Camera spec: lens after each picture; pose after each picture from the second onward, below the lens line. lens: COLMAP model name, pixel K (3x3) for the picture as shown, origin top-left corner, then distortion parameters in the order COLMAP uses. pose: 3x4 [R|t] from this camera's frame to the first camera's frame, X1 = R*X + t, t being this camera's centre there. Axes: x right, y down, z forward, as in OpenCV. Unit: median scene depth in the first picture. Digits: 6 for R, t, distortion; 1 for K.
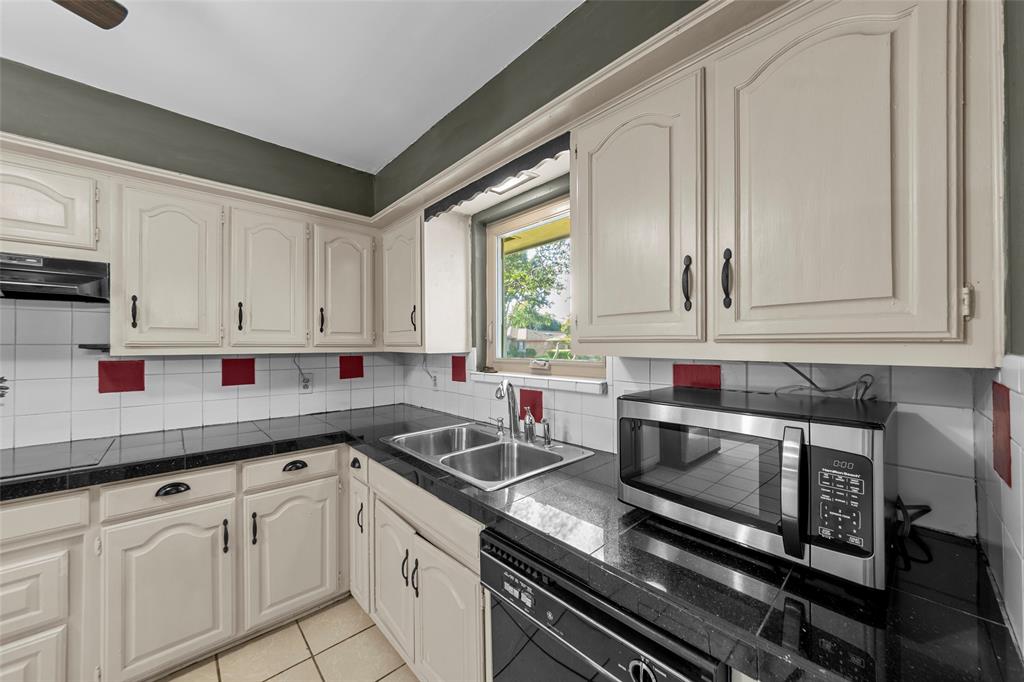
lens RADIAL K [[368.4, 0, 513.5], [0, 368.4, 345.6], [0, 0, 1]] dist [0.000693, 0.000115]
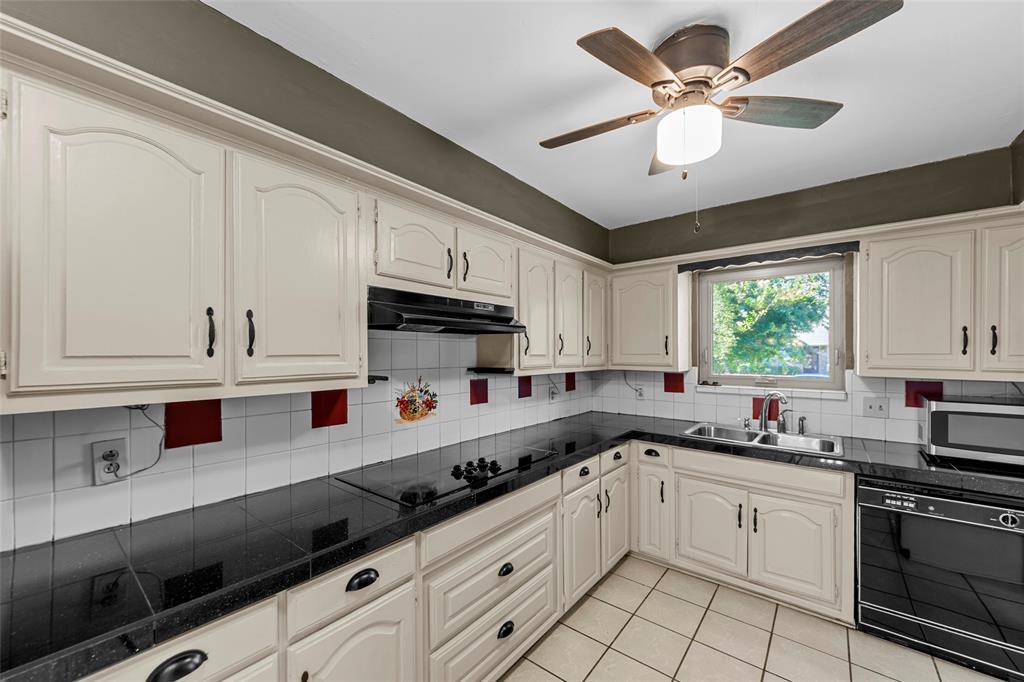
lens RADIAL K [[389.2, 0, 516.1], [0, 389.2, 355.5], [0, 0, 1]] dist [0.010813, -0.008548]
pose [[0.988978, 0.002895, 0.148036, -1.164554], [-0.003638, 0.999982, 0.004749, -0.049748], [-0.148020, -0.005235, 0.988971, -0.361438]]
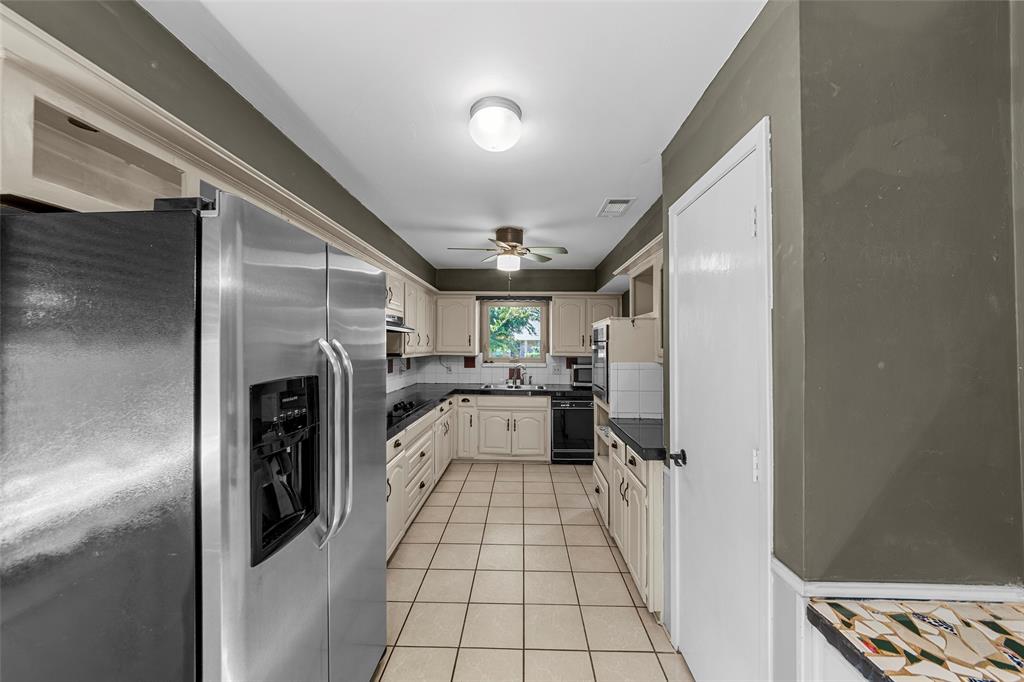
lens RADIAL K [[368.4, 0, 513.5], [0, 368.4, 345.6], [0, 0, 1]] dist [0.000693, 0.000115]
pose [[0.701686, 0.006801, 0.712454, -1.996912], [-0.007136, 0.999971, -0.002517, -0.044274], [-0.712450, -0.003318, 0.701715, -0.969615]]
